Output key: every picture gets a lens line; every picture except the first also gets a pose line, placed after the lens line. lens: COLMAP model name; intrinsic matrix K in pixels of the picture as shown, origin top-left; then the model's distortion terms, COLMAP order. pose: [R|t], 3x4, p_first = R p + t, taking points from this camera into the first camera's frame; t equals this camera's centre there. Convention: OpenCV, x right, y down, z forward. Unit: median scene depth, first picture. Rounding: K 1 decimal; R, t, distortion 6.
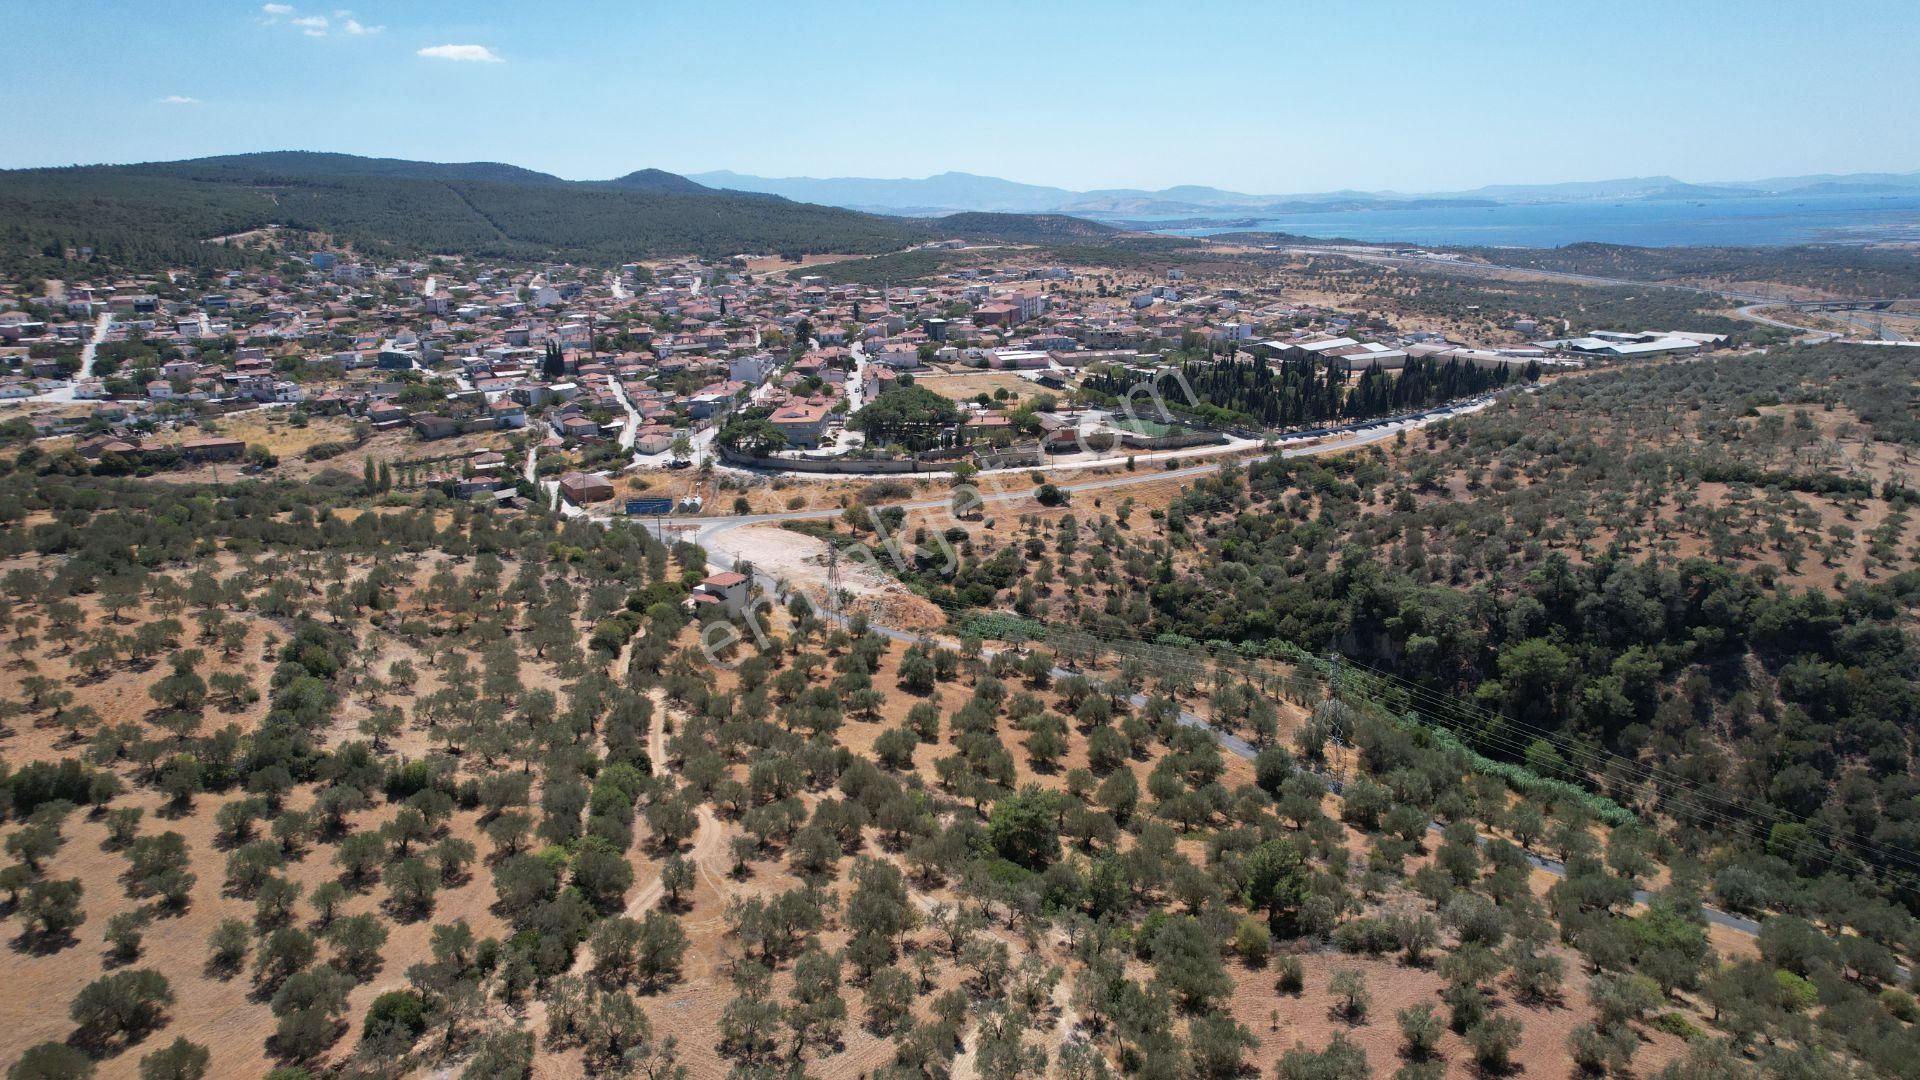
lens RADIAL K [[1223.8, 0, 964.3], [0, 1223.8, 551.5], [0, 0, 1]] dist [-0.077586, 0.071702]
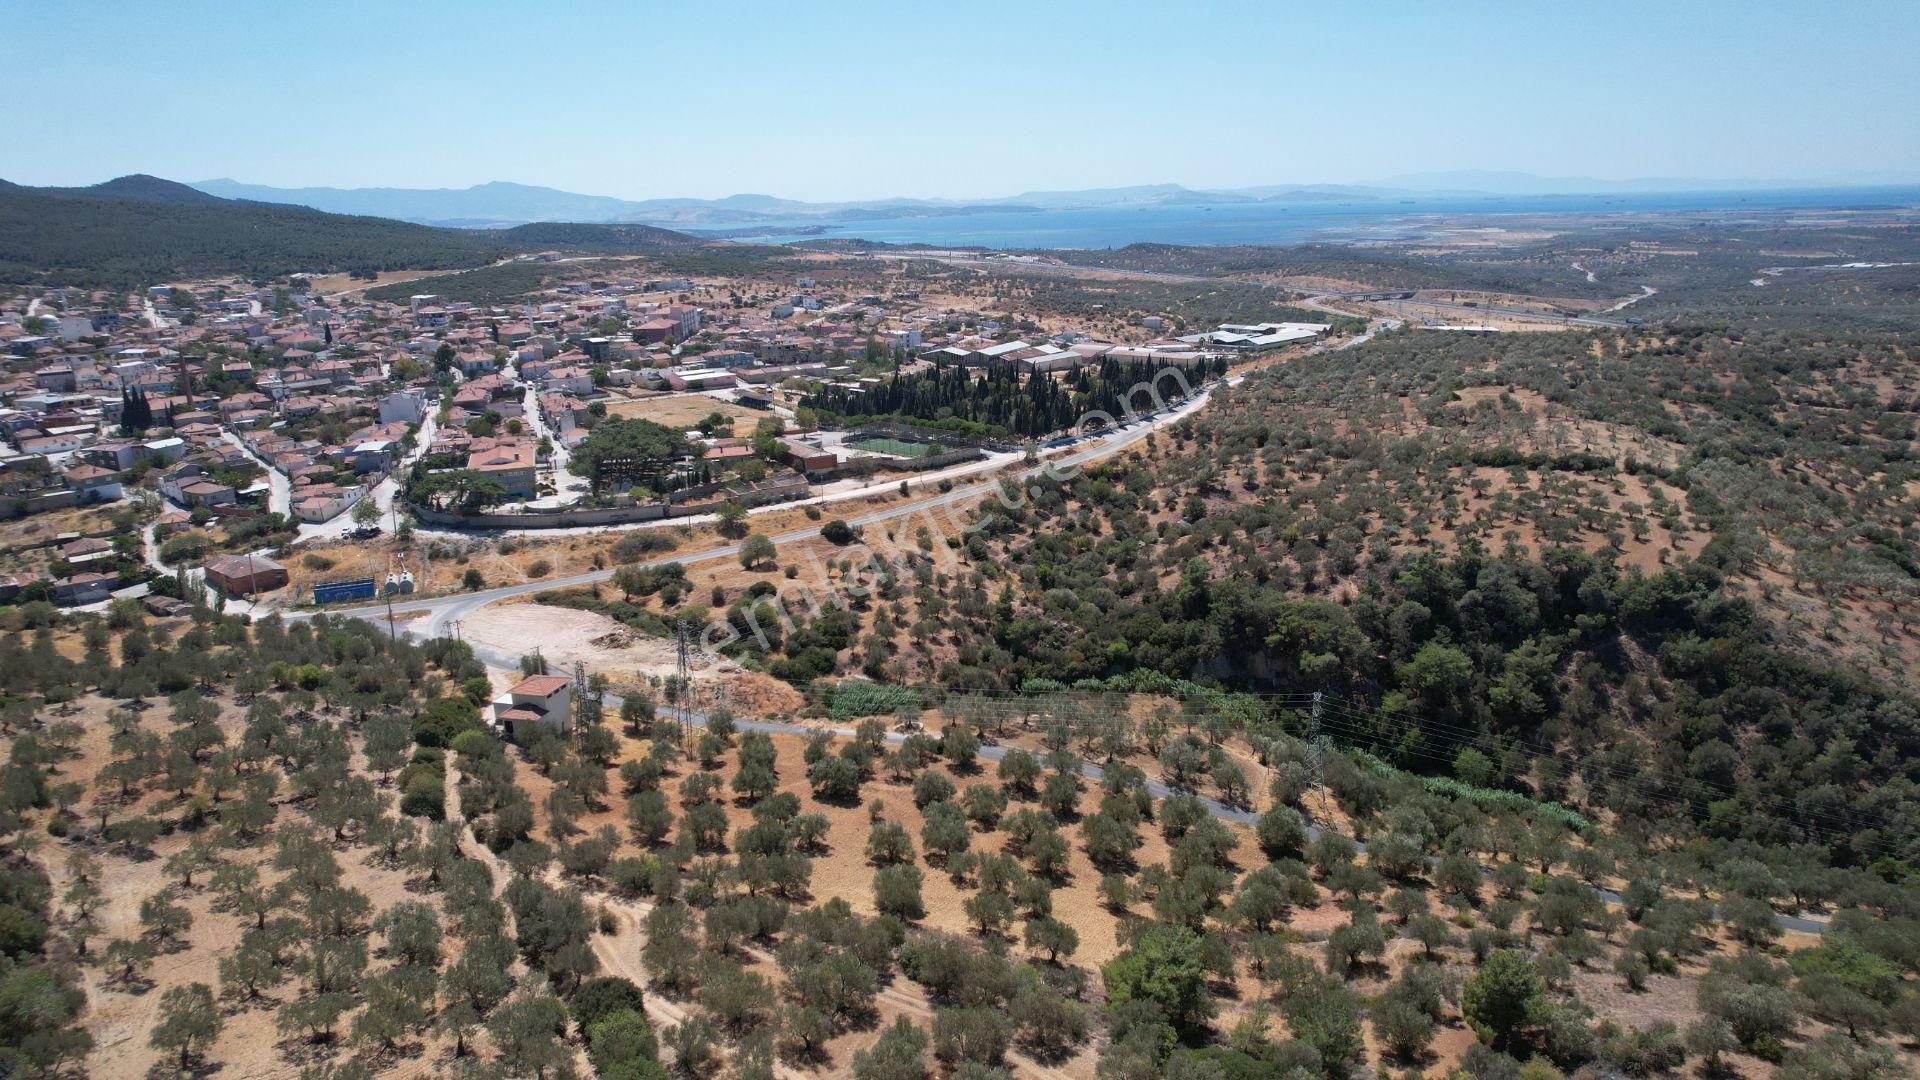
lens RADIAL K [[1223.8, 0, 964.3], [0, 1223.8, 551.5], [0, 0, 1]] dist [-0.077586, 0.071702]
pose [[0.940473, -0.091947, 0.327195, -0.124527], [0.094089, 0.995520, 0.009312, -0.029526], [-0.326586, 0.022028, 0.944911, 0.121303]]
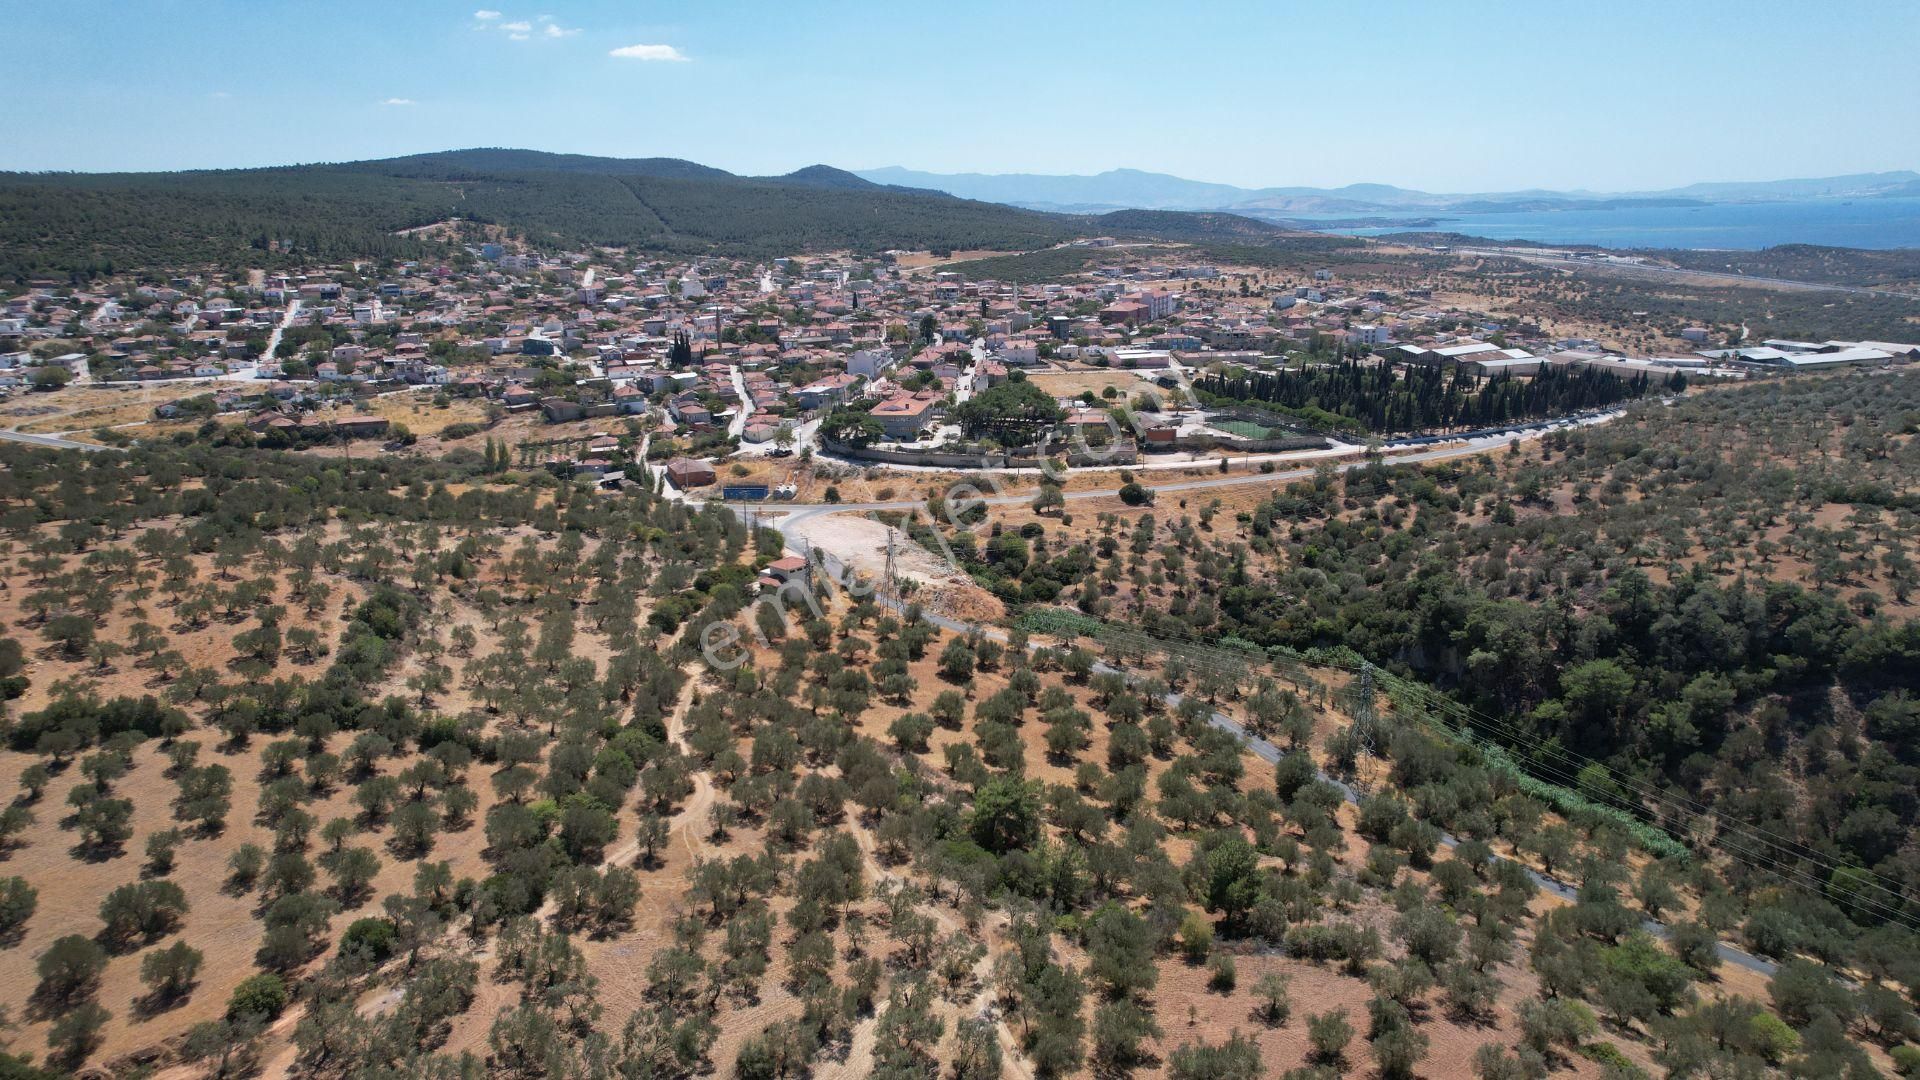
lens RADIAL K [[1223.8, 0, 964.3], [0, 1223.8, 551.5], [0, 0, 1]] dist [-0.077586, 0.071702]
pose [[0.991061, 0.038680, -0.127681, 0.056342], [-0.038325, 0.999252, 0.005239, 0.000661], [0.127788, -0.000299, 0.991801, -0.008650]]
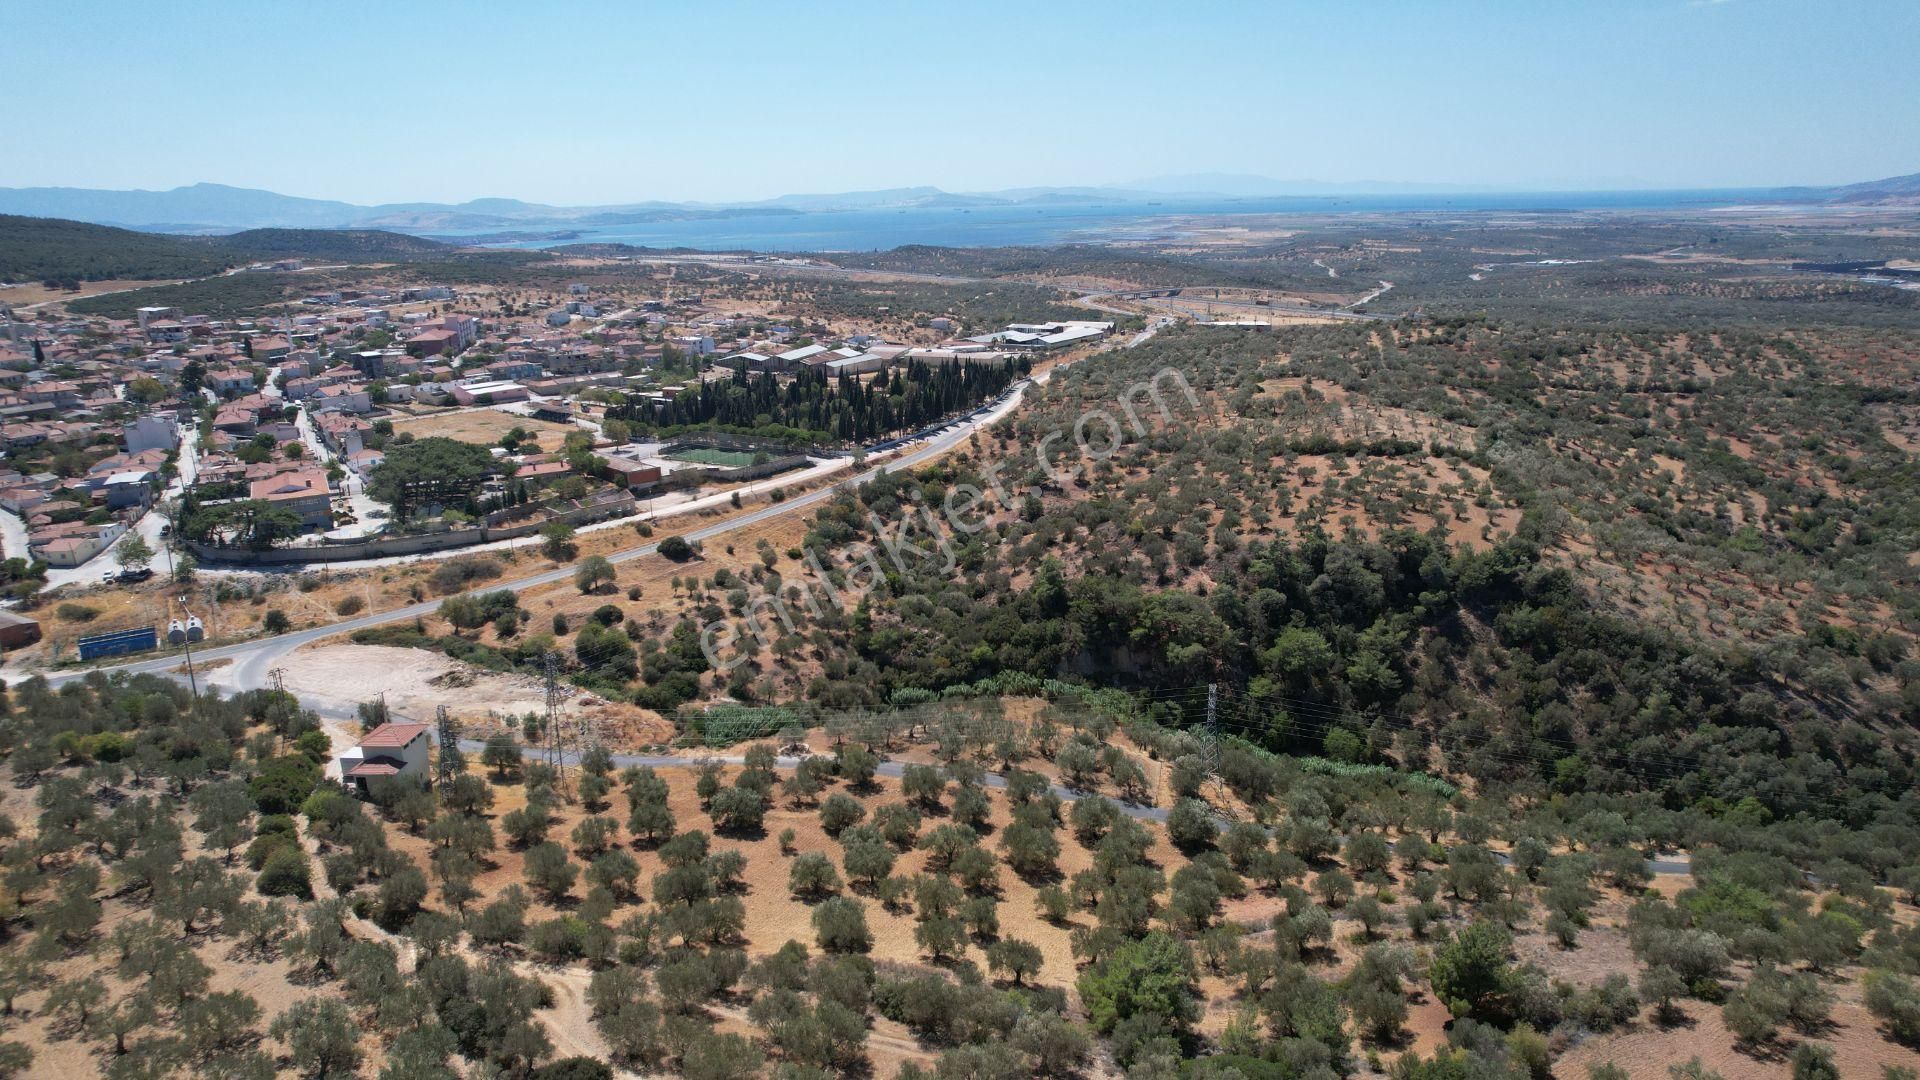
lens RADIAL K [[1223.8, 0, 964.3], [0, 1223.8, 551.5], [0, 0, 1]] dist [-0.077586, 0.071702]
pose [[0.859045, -0.136519, 0.493361, -0.161113], [0.140772, 0.989625, 0.028728, -0.037338], [-0.492164, 0.044773, 0.869350, 0.153991]]
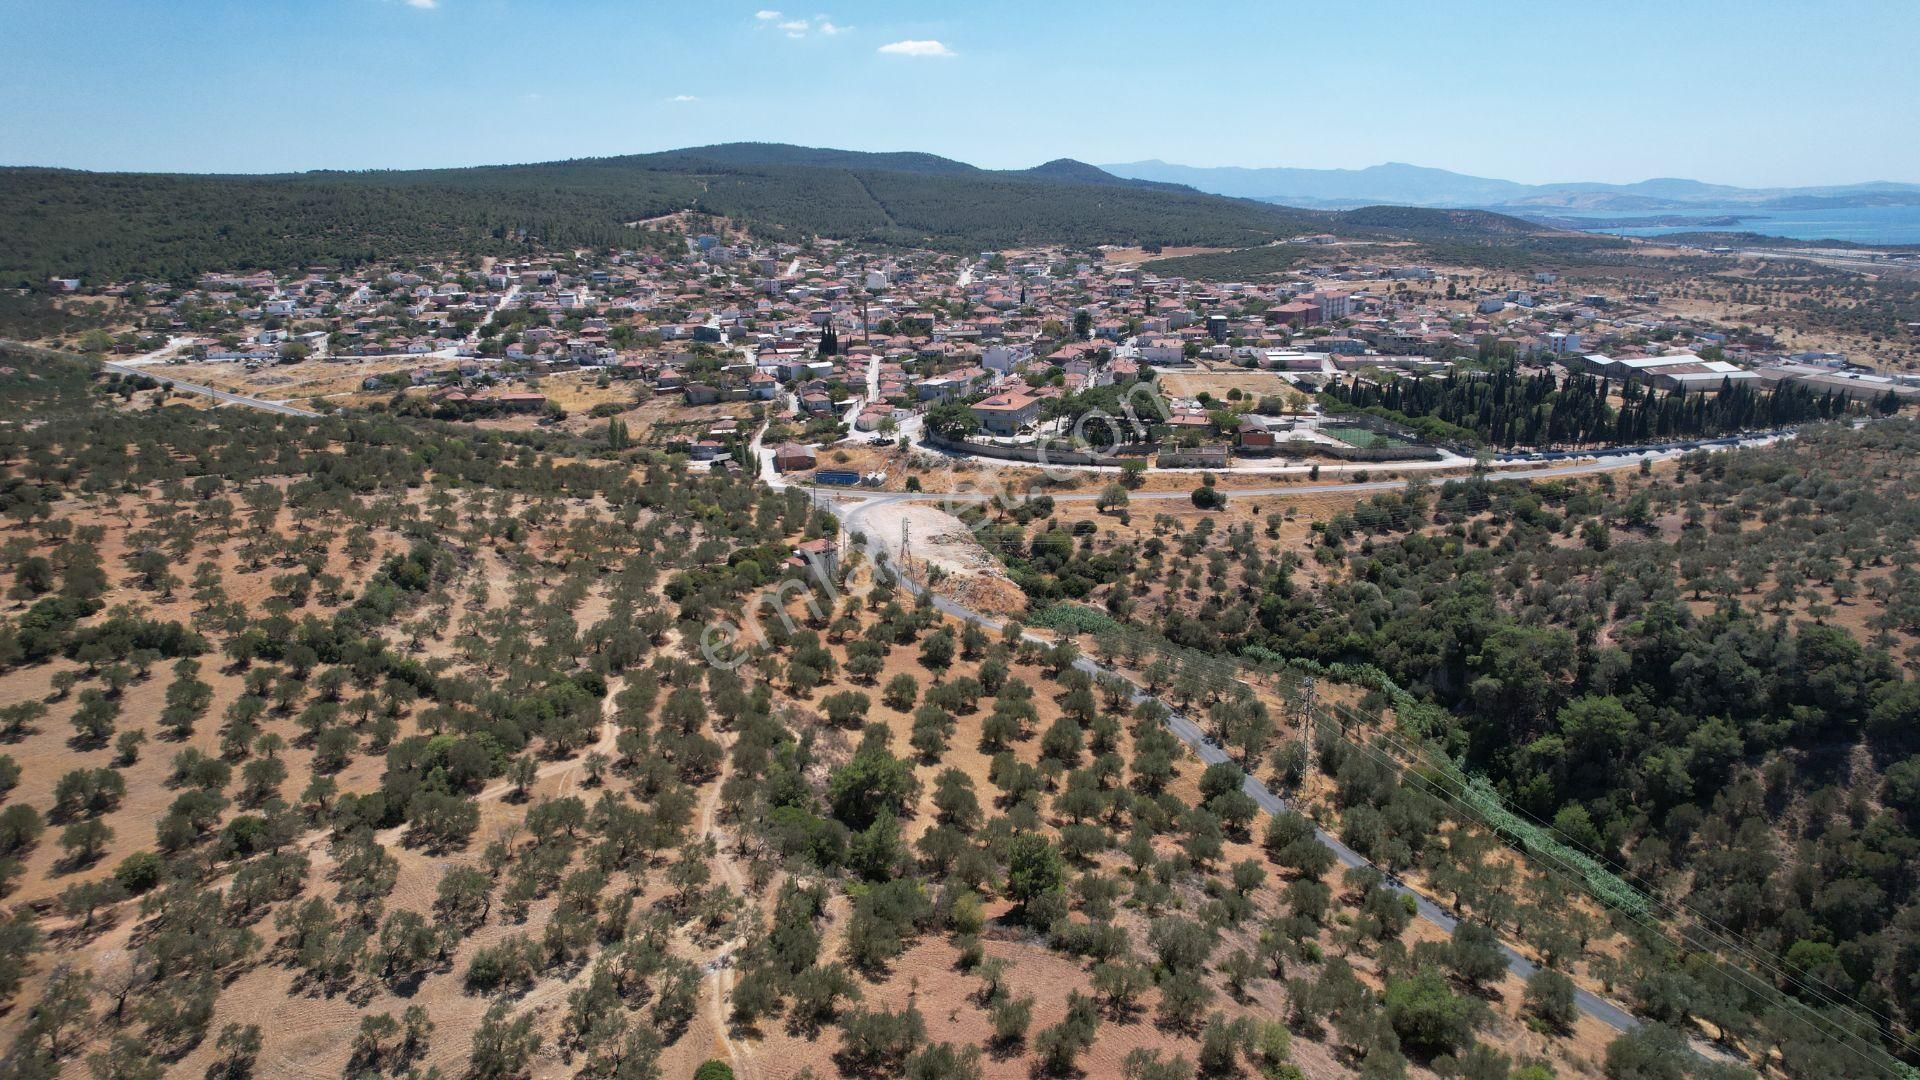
lens RADIAL K [[1223.8, 0, 964.3], [0, 1223.8, 551.5], [0, 0, 1]] dist [-0.077586, 0.071702]
pose [[0.943831, 0.094842, -0.316526, 0.185113], [-0.092305, 0.995464, 0.023036, -0.006658], [0.317275, 0.007475, 0.948304, 0.000087]]
